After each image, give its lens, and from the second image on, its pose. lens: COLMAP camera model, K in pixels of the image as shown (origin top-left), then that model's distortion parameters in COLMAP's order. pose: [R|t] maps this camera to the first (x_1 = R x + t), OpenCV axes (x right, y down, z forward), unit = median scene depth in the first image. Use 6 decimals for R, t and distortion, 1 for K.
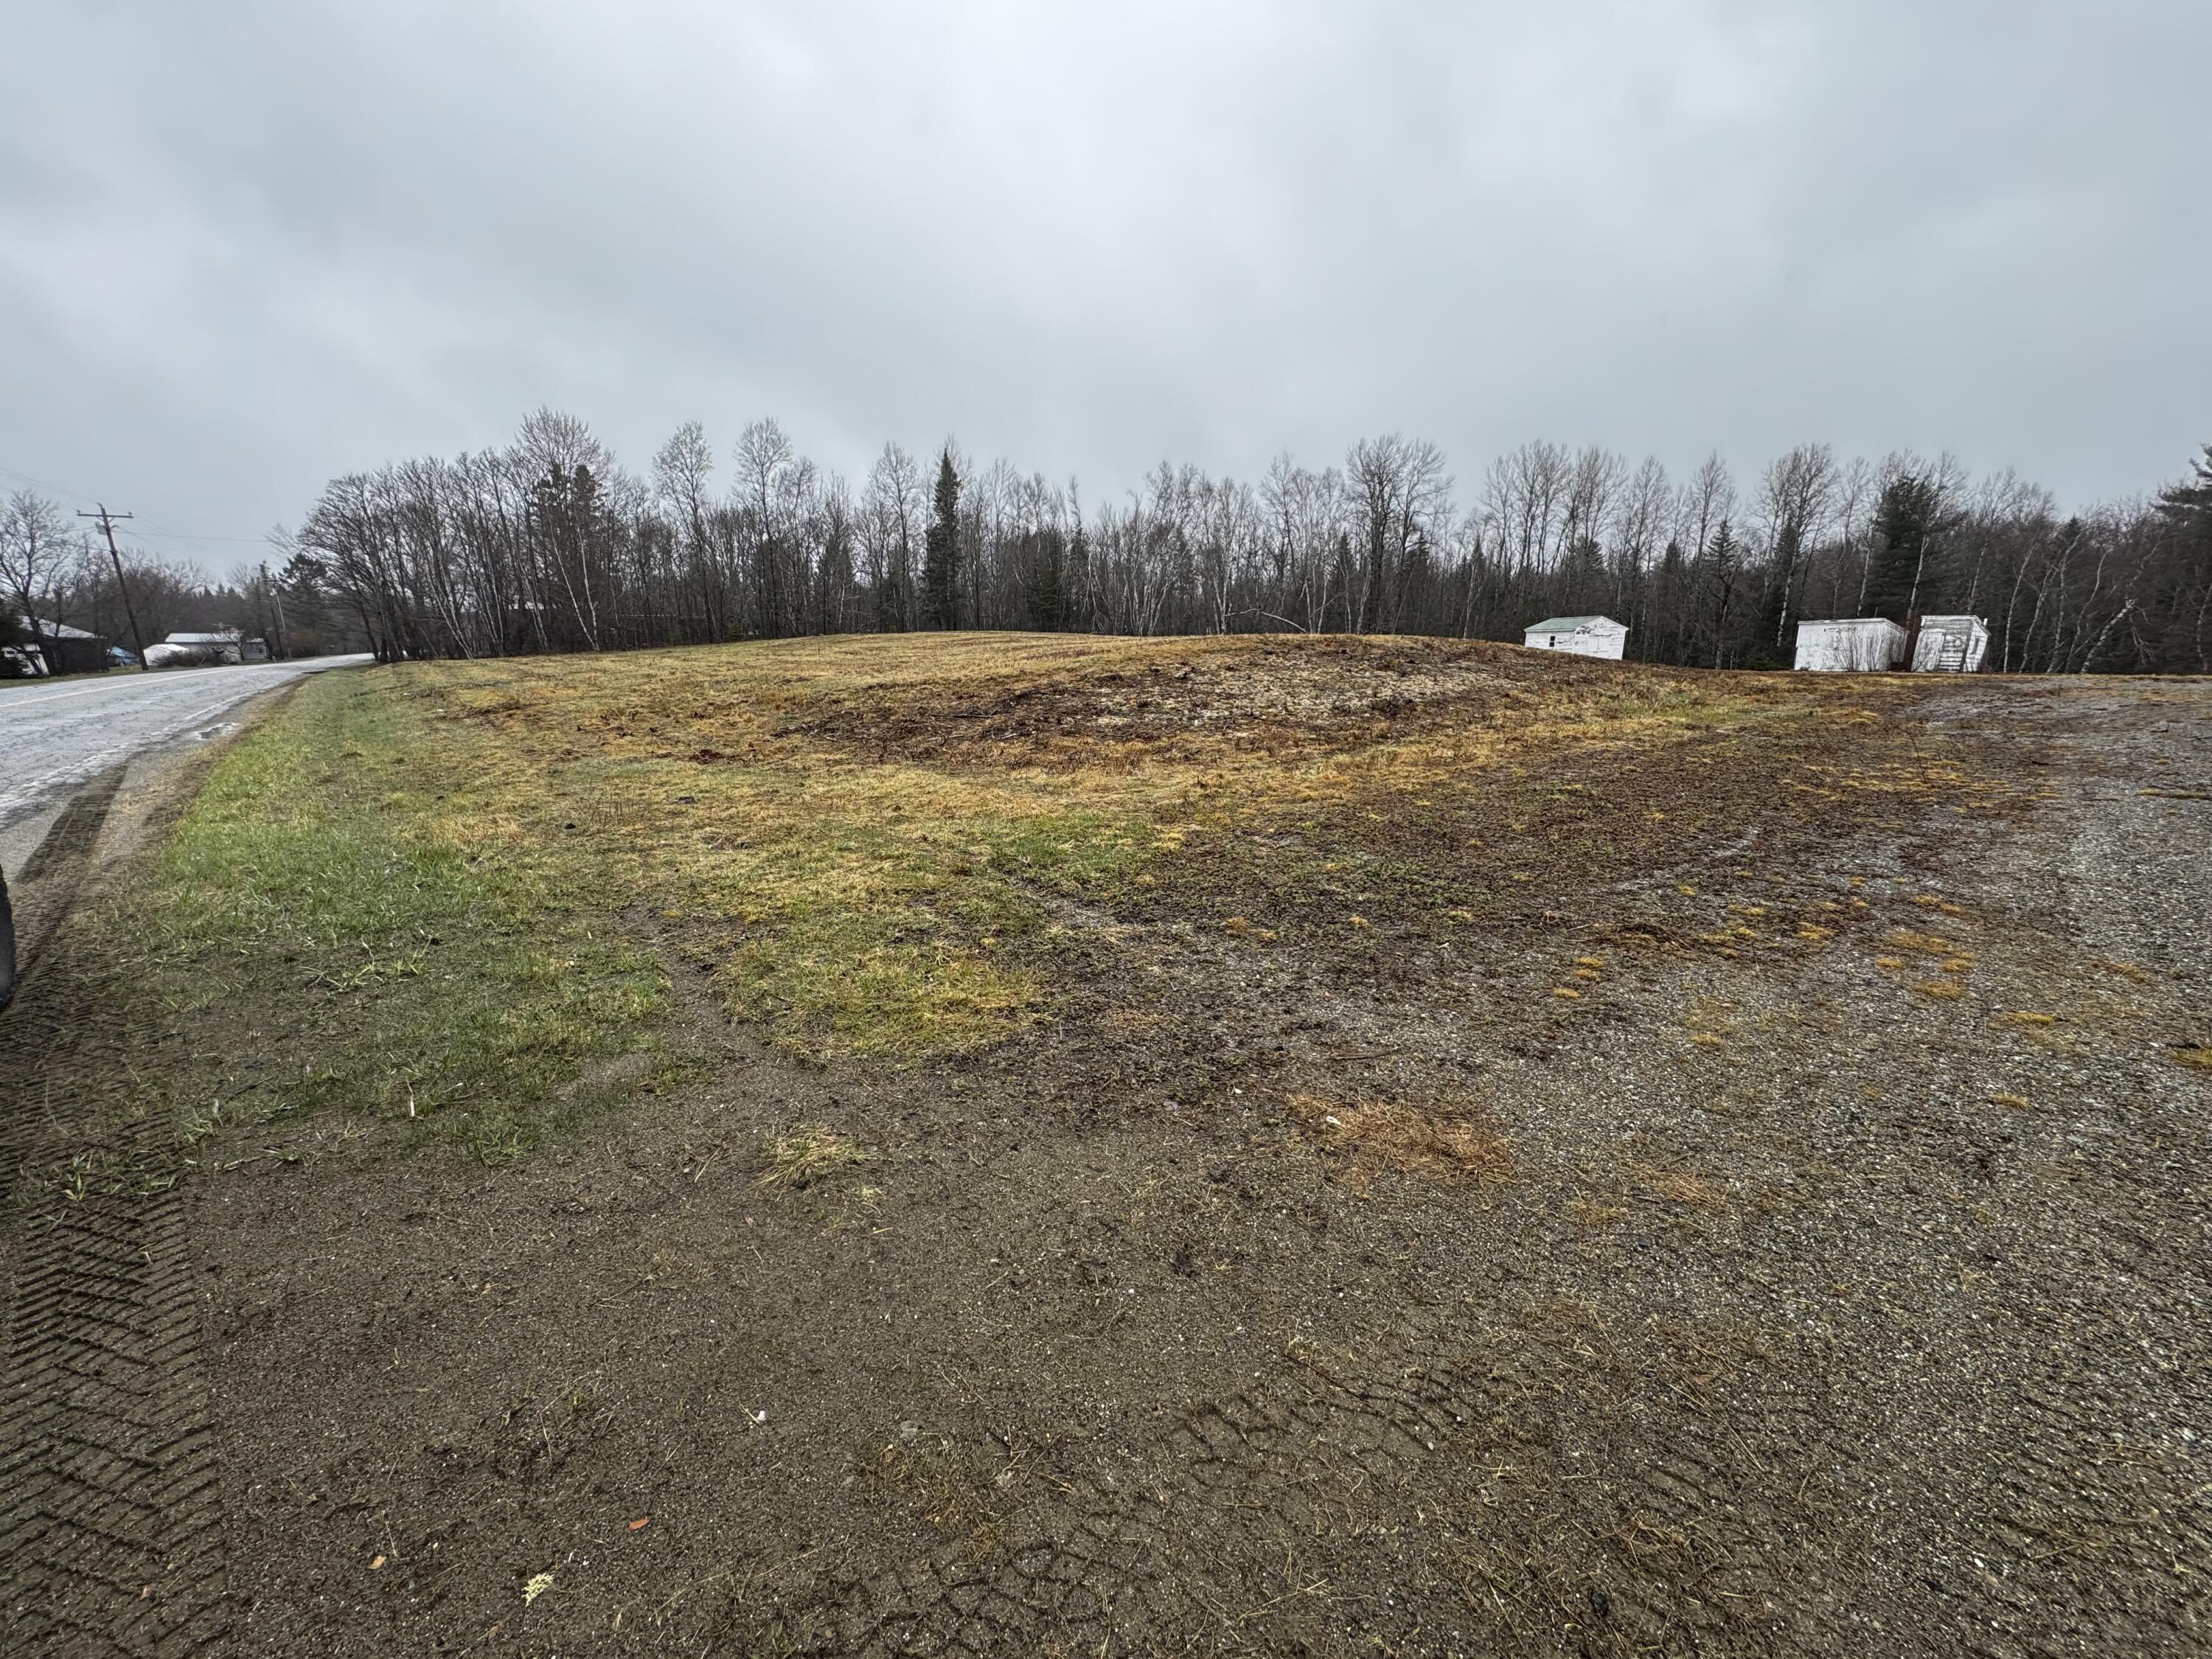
lens RADIAL K [[875.9, 0, 1104.3], [0, 875.9, 826.7], [0, 0, 1]] dist [-0.004117, 0.000978]
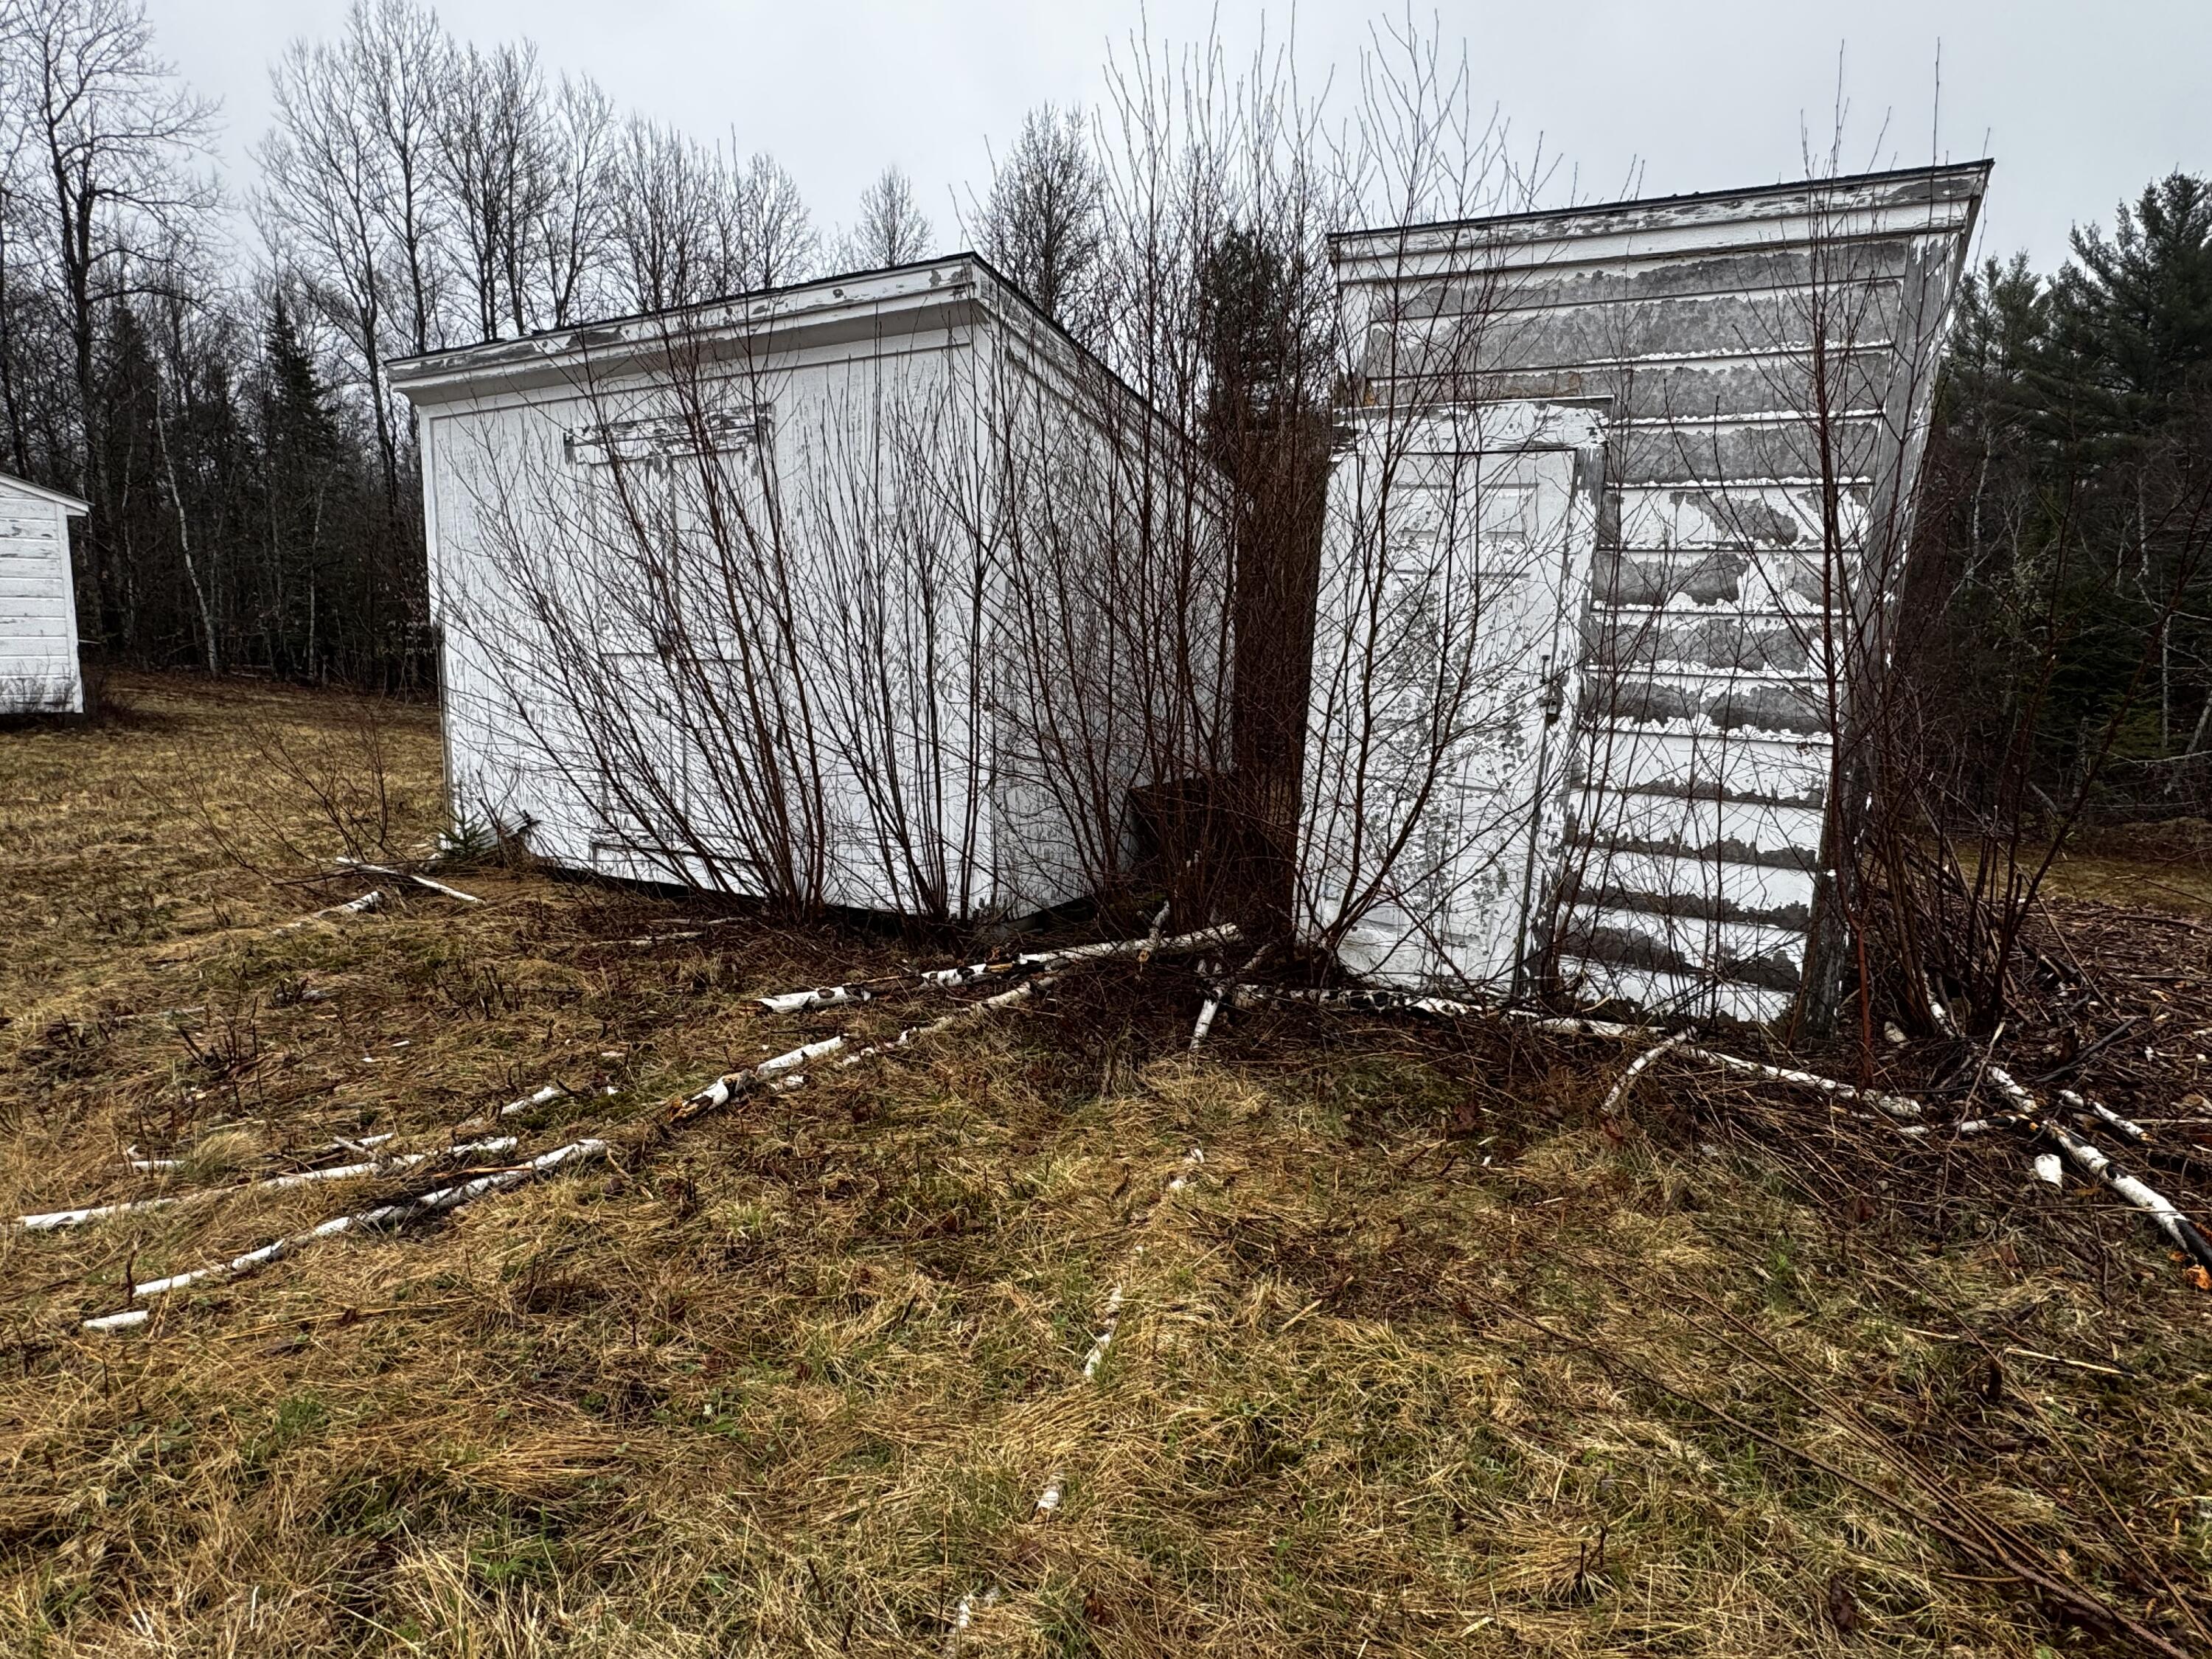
lens RADIAL K [[1205.6, 0, 1104.5], [0, 1205.6, 829.3], [0, 0, 1]] dist [-0.002853, 0.000203]
pose [[0.827132, -0.077177, 0.556683, 4.816636], [0.091734, 0.995782, 0.001752, -1.085221], [-0.554470, 0.049618, 0.830723, 5.219405]]
